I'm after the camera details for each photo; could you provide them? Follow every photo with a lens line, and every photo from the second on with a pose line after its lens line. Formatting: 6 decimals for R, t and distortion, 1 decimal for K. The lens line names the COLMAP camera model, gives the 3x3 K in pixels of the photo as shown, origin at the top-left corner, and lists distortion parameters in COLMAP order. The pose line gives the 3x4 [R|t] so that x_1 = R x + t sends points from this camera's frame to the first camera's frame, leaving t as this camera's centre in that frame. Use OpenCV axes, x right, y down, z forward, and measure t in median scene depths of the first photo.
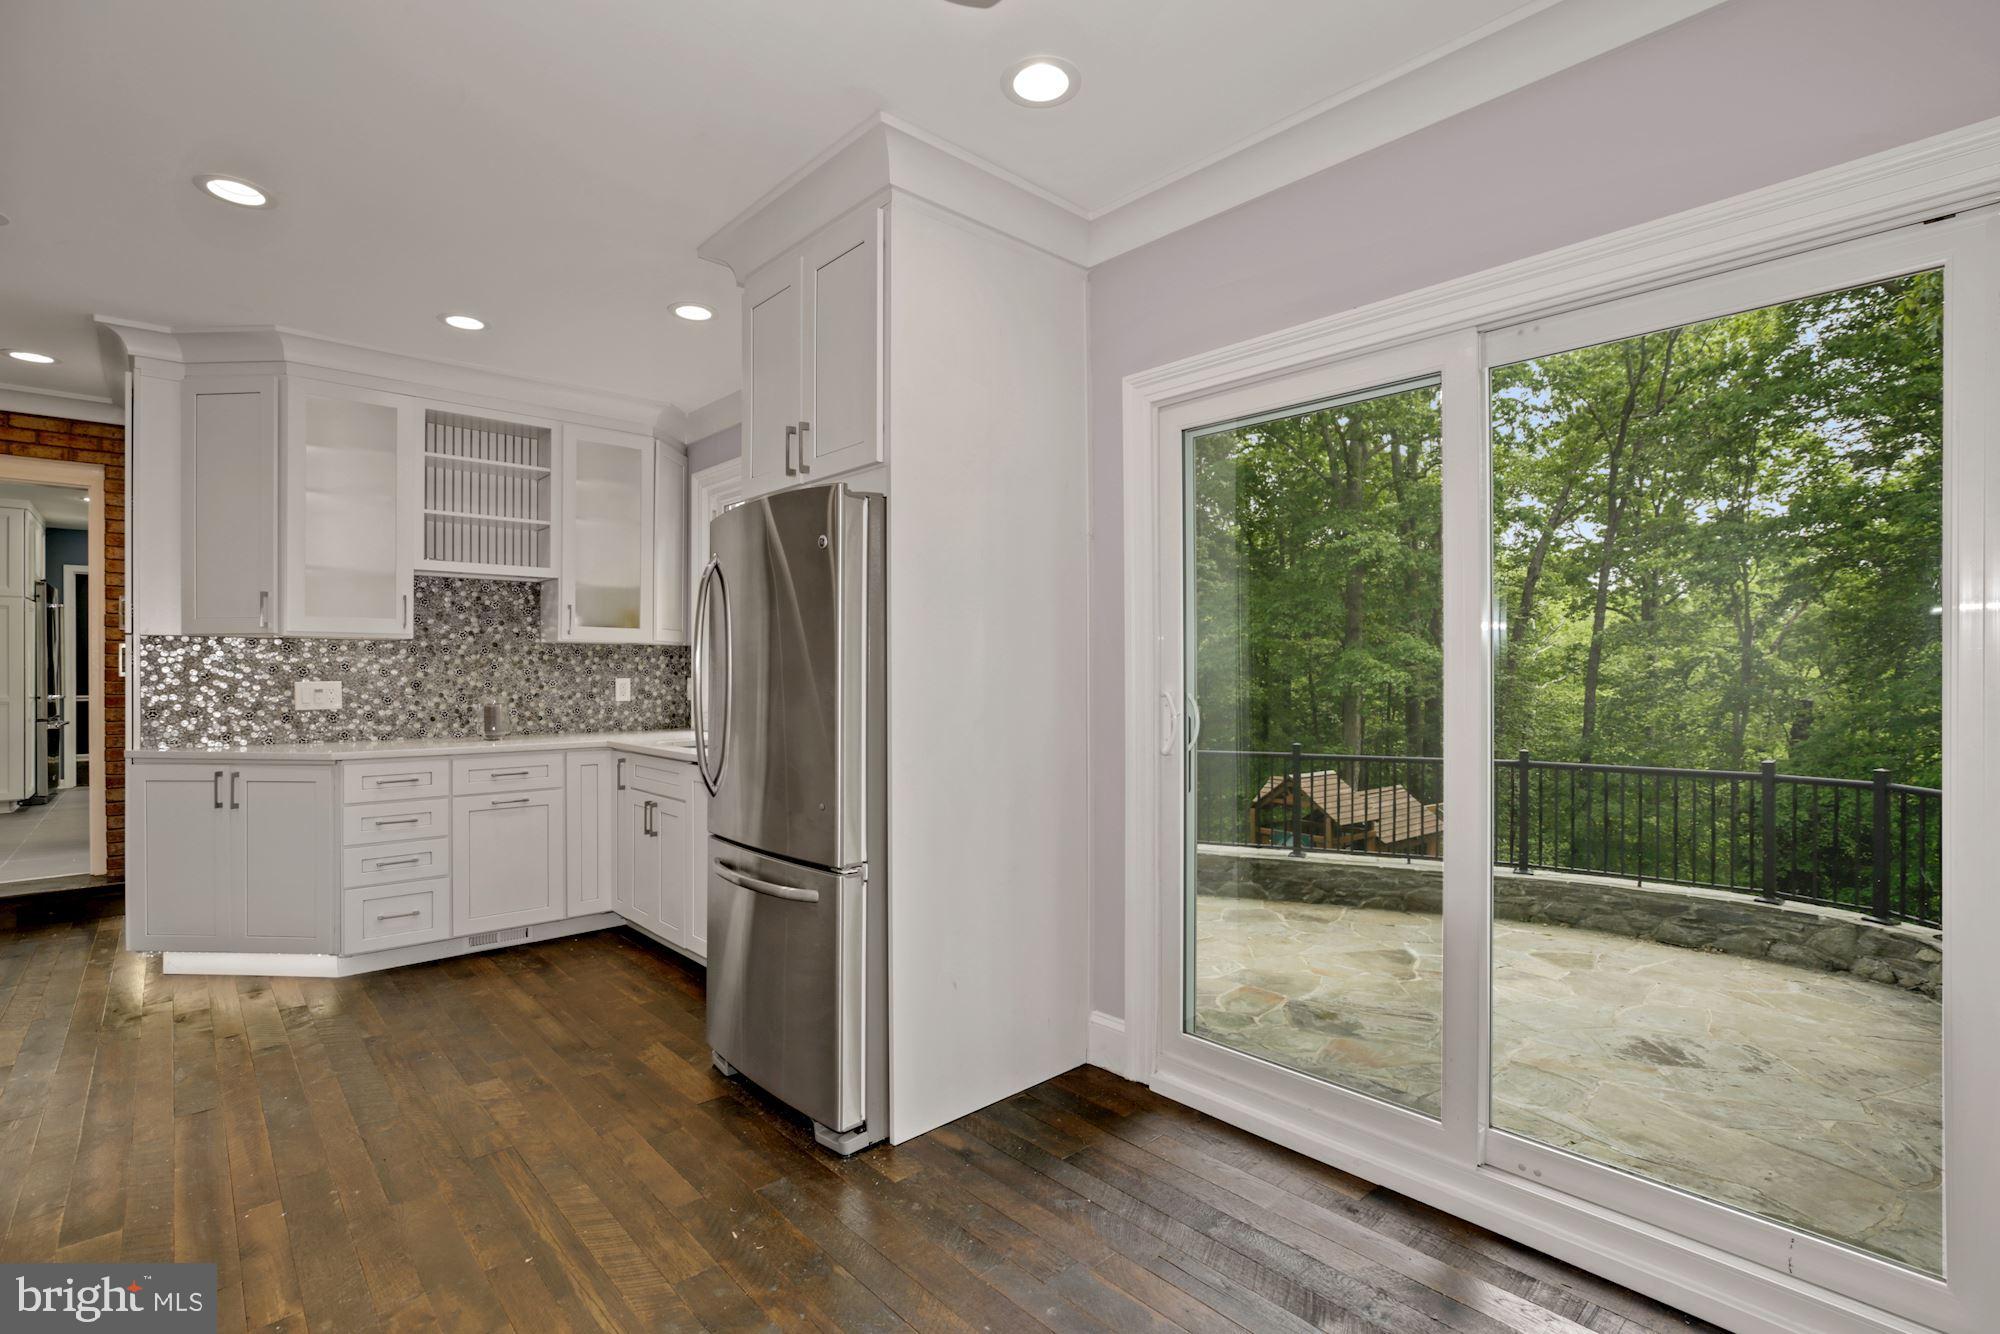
lens RADIAL K [[929.3, 0, 1011.1], [0, 929.3, 670.8], [0, 0, 1]] dist [-0.024341, 0.010296]
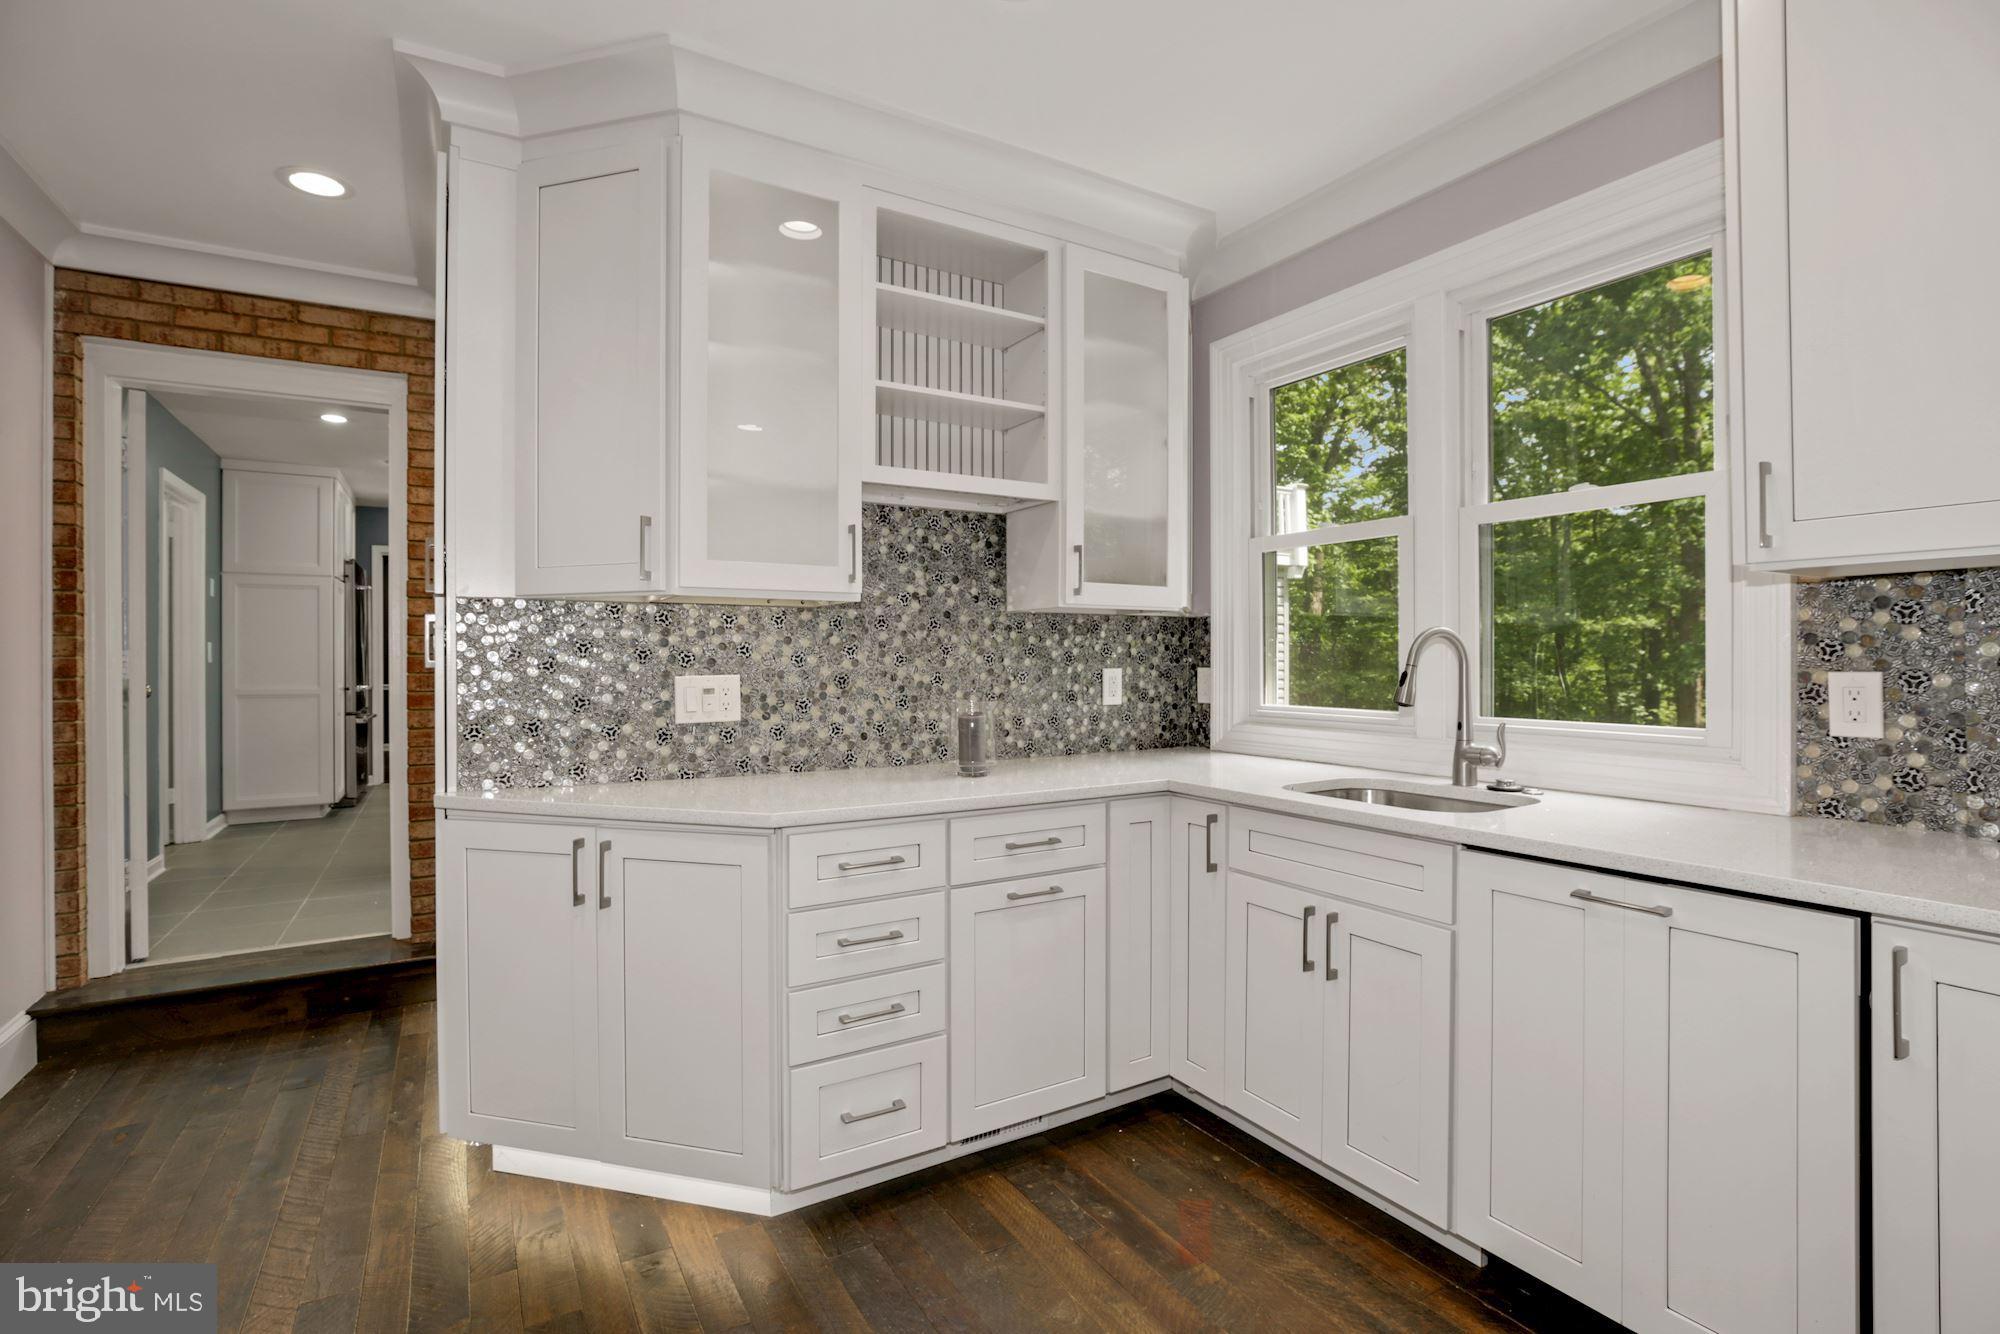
lens RADIAL K [[929.3, 0, 1011.5], [0, 929.3, 654.1], [0, 0, 1]] dist [-0.024341, 0.010296]
pose [[0.979526, -0.003675, -0.201282, -0.407044], [0.003106, 0.999990, -0.003141, 0.000106], [0.201291, 0.002452, 0.979528, 0.415148]]
